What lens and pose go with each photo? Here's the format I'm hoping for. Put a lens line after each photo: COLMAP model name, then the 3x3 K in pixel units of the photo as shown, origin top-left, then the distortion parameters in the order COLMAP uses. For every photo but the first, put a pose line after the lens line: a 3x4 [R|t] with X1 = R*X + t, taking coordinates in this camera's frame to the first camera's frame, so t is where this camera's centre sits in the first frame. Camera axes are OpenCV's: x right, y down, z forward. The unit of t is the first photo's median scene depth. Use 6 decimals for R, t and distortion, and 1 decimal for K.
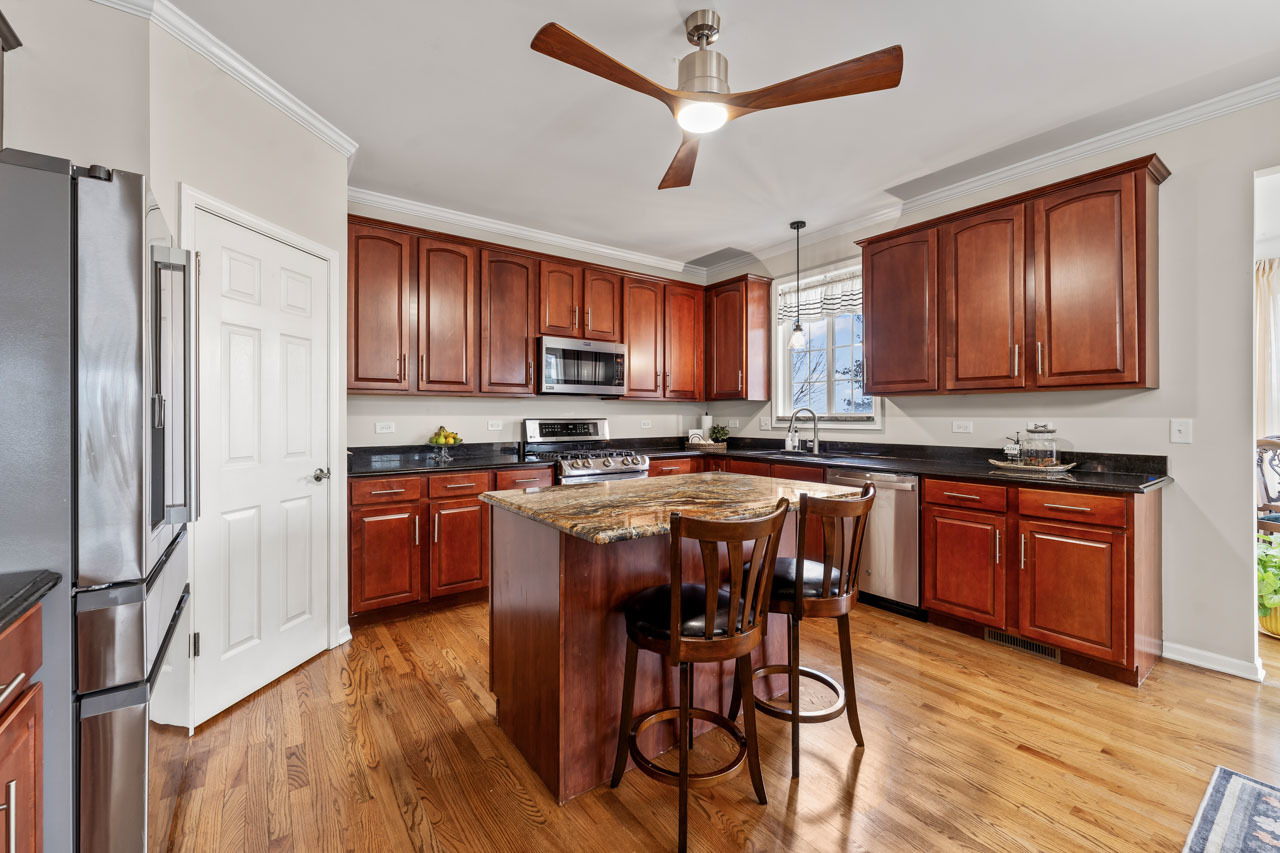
lens RADIAL K [[516.7, 0, 639.6], [0, 516.7, 415.8], [0, 0, 1]] dist [-0.000039, -0.000048]
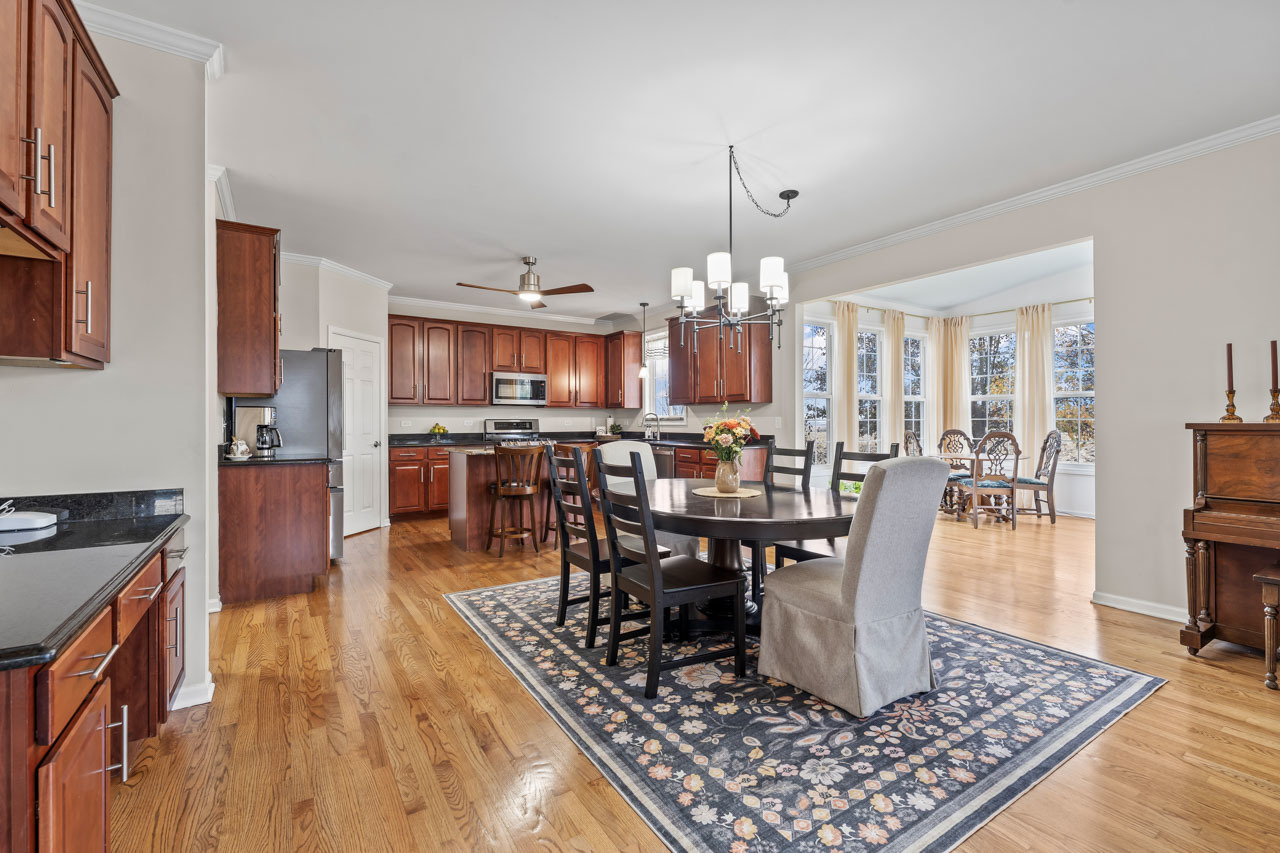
lens RADIAL K [[551.8, 0, 639.2], [0, 551.8, 422.7], [0, 0, 1]] dist [0.000597, -0.000053]
pose [[0.998543, -0.000268, -0.053959, 0.407126], [0.000330, 0.999999, 0.001154, 0.016180], [0.053958, -0.001170, 0.998542, -0.843612]]
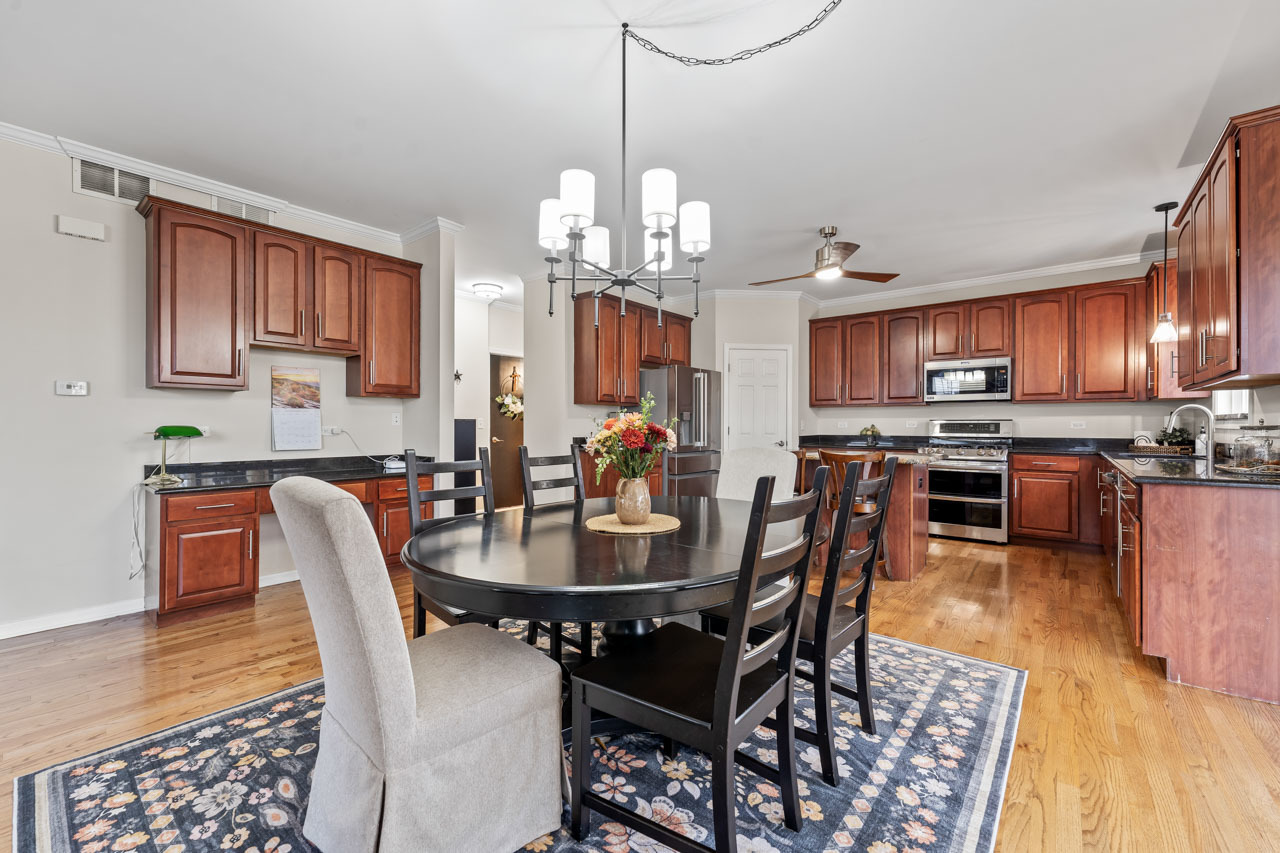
lens RADIAL K [[514.9, 0, 636.4], [0, 514.9, 427.5], [0, 0, 1]] dist [-0.002023, -0.000199]
pose [[0.247649, 0.007489, -0.968821, 1.011258], [-0.001369, 0.999972, 0.007380, 0.018309], [0.968849, -0.000501, 0.247652, -0.145829]]
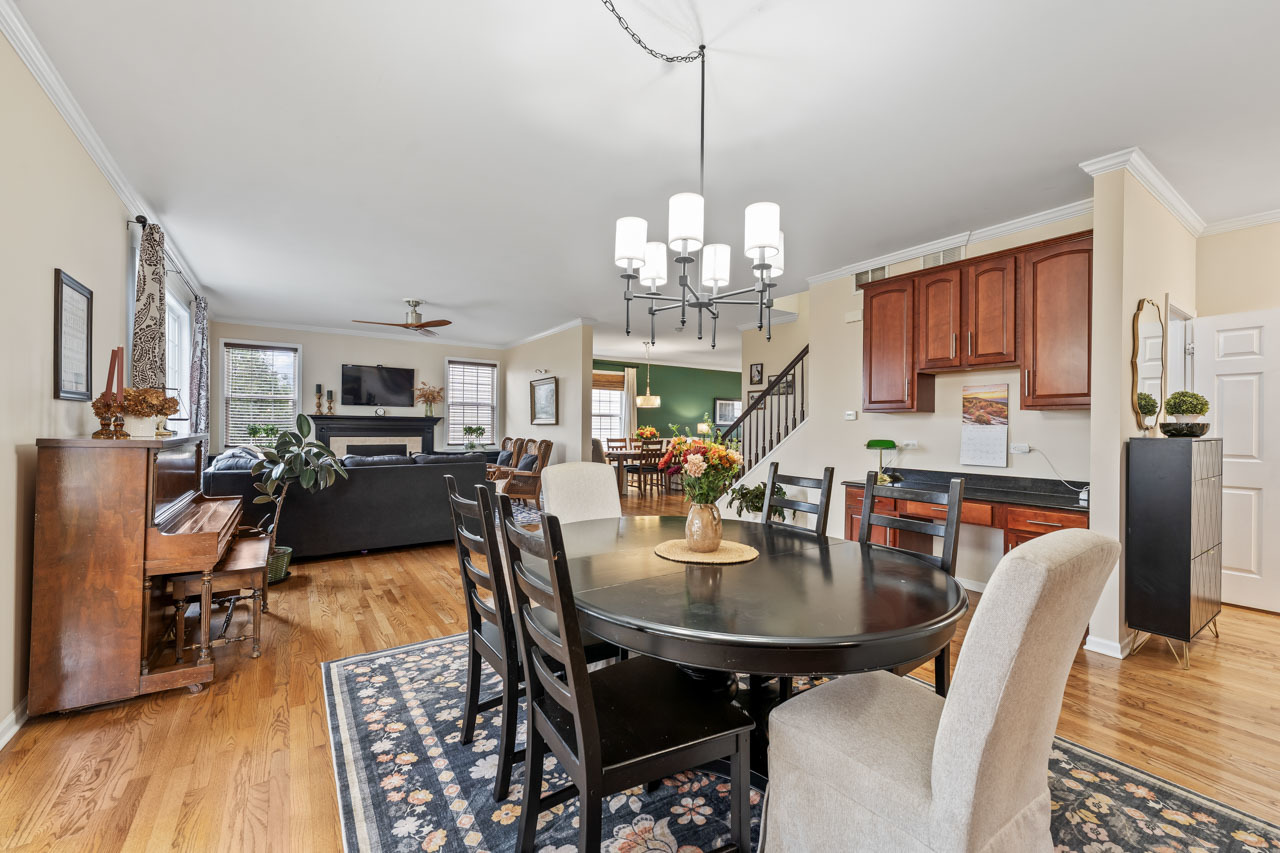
lens RADIAL K [[517.8, 0, 640.0], [0, 517.8, 426.5], [0, 0, 1]] dist [-0.000241, -0.000142]
pose [[-0.999592, -0.007556, 0.027540, 0.544190], [-0.007588, 0.999971, -0.001042, -0.001310], [-0.027531, -0.001250, -0.999620, 0.500829]]
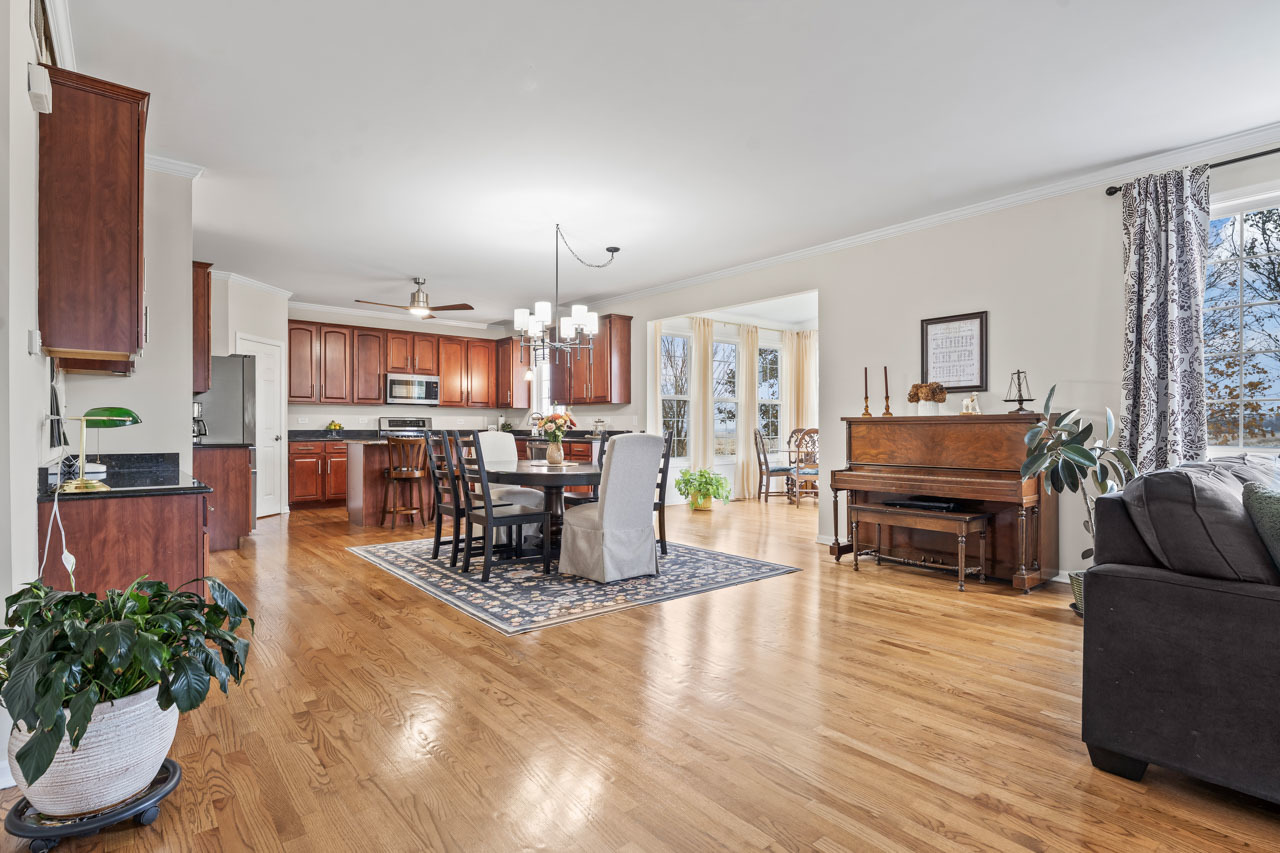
lens RADIAL K [[638.0, 0, 635.6], [0, 638.0, 428.1], [0, 0, 1]] dist [0.003061, 0.000471]
pose [[0.998447, 0.003721, 0.055593, 0.589714], [-0.003761, 0.999993, 0.000623, 0.041939], [-0.055591, -0.000831, 0.998453, -1.387049]]
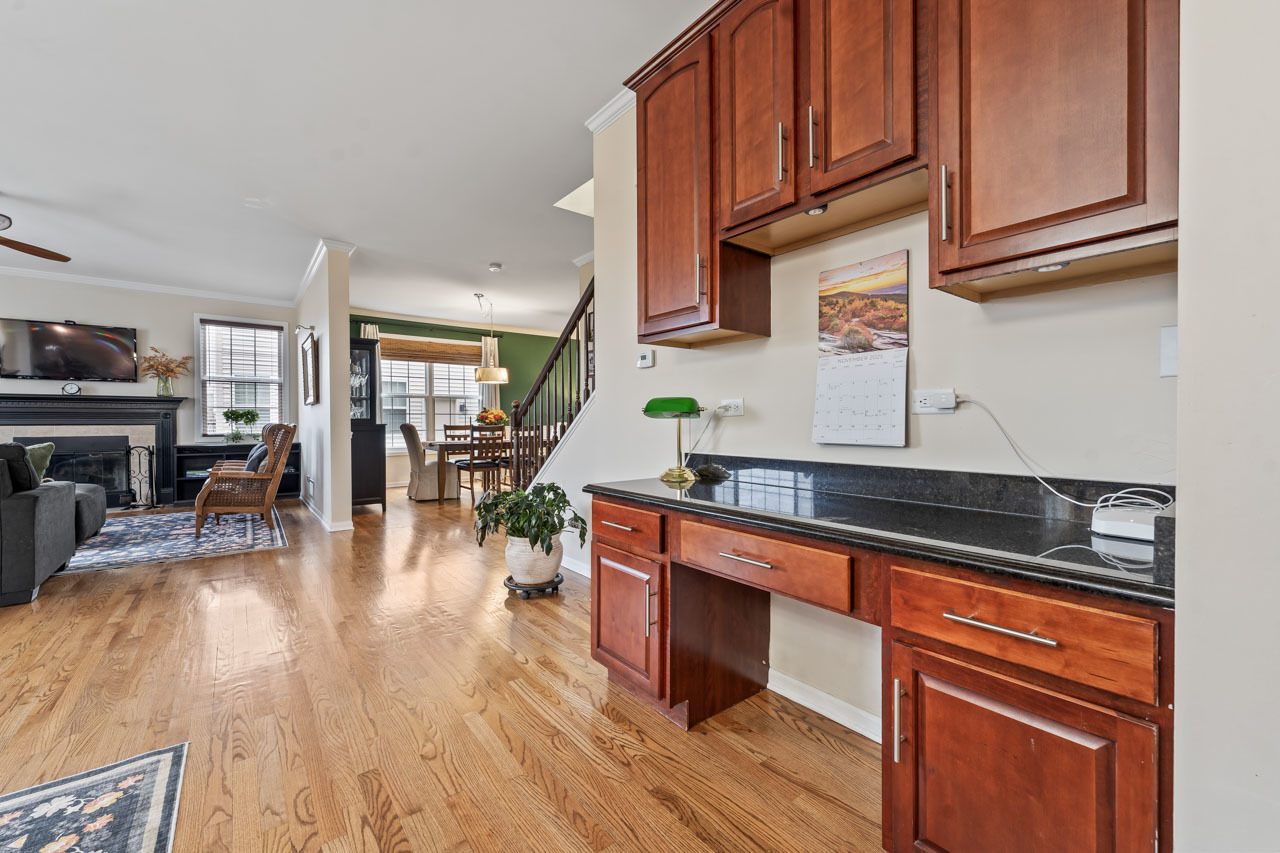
lens RADIAL K [[512.9, 0, 638.9], [0, 512.9, 425.2], [0, 0, 1]] dist [-0.000912, -0.000132]
pose [[-0.999106, 0.006166, -0.041824, 0.107144], [0.005846, 0.999953, 0.007760, 0.047525], [0.041870, 0.007508, -0.999095, -0.098418]]
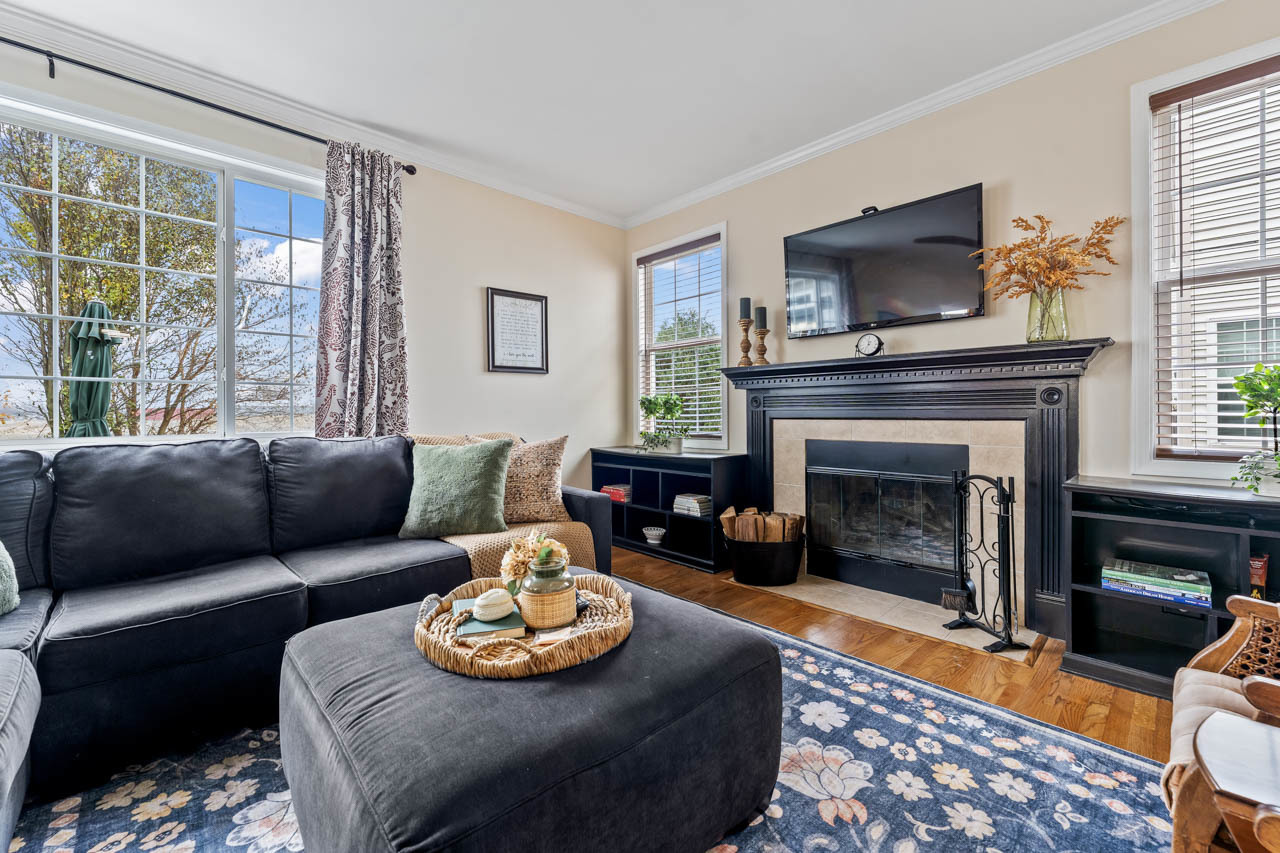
lens RADIAL K [[521.3, 0, 636.5], [0, 521.3, 412.4], [0, 0, 1]] dist [0.000640, 0.000109]
pose [[-0.127594, 0.005134, 0.991813, 1.013089], [0.003090, 0.999984, -0.004778, 0.041439], [-0.991822, 0.002455, -0.127608, -1.251242]]
